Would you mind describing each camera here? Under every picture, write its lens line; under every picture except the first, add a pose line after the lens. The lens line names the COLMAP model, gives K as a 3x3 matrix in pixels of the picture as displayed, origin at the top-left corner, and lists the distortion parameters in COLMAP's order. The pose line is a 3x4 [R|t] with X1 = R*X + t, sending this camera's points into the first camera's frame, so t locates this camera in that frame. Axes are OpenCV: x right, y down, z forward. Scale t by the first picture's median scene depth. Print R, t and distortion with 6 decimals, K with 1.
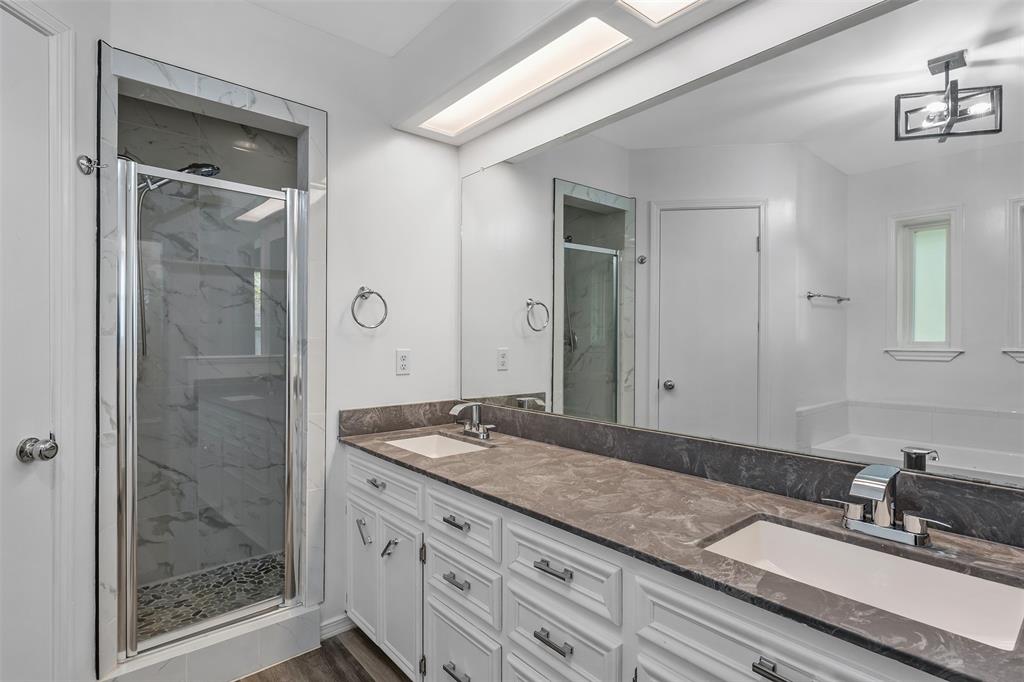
lens RADIAL K [[518.8, 0, 512.0], [0, 518.8, 341.0], [0, 0, 1]] dist [0.016127, -0.000789]
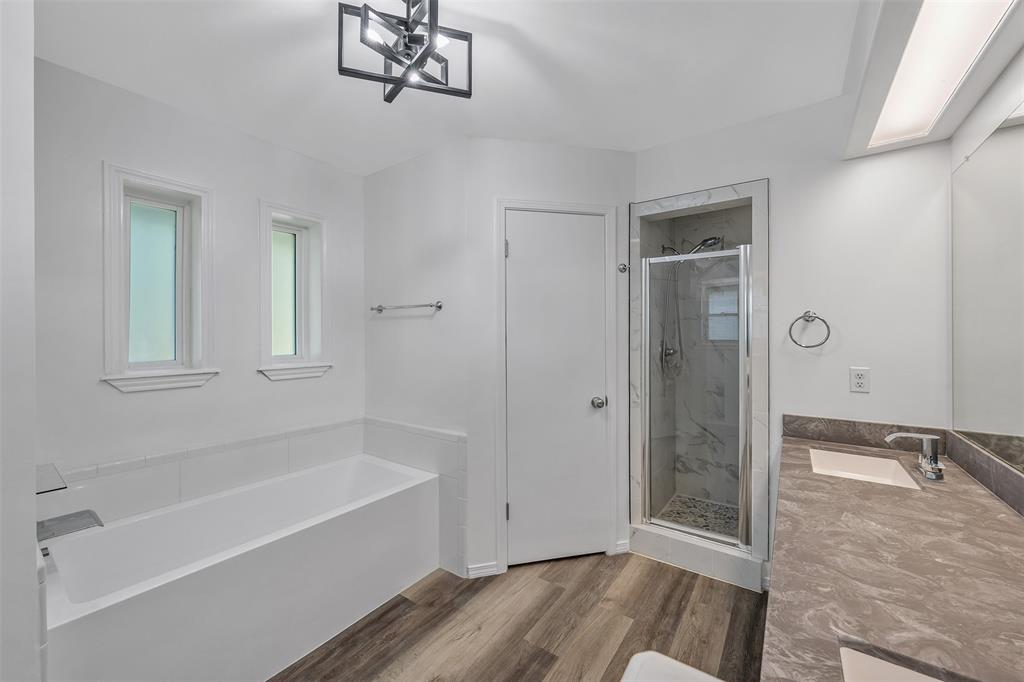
lens RADIAL K [[393.8, 0, 513.2], [0, 393.8, 333.7], [0, 0, 1]] dist [0.008045, 0.000103]
pose [[0.245555, -0.005685, -0.969366, 0.459569], [0.000432, 0.999983, -0.005755, -0.056350], [0.969383, 0.000995, 0.245554, 0.166606]]
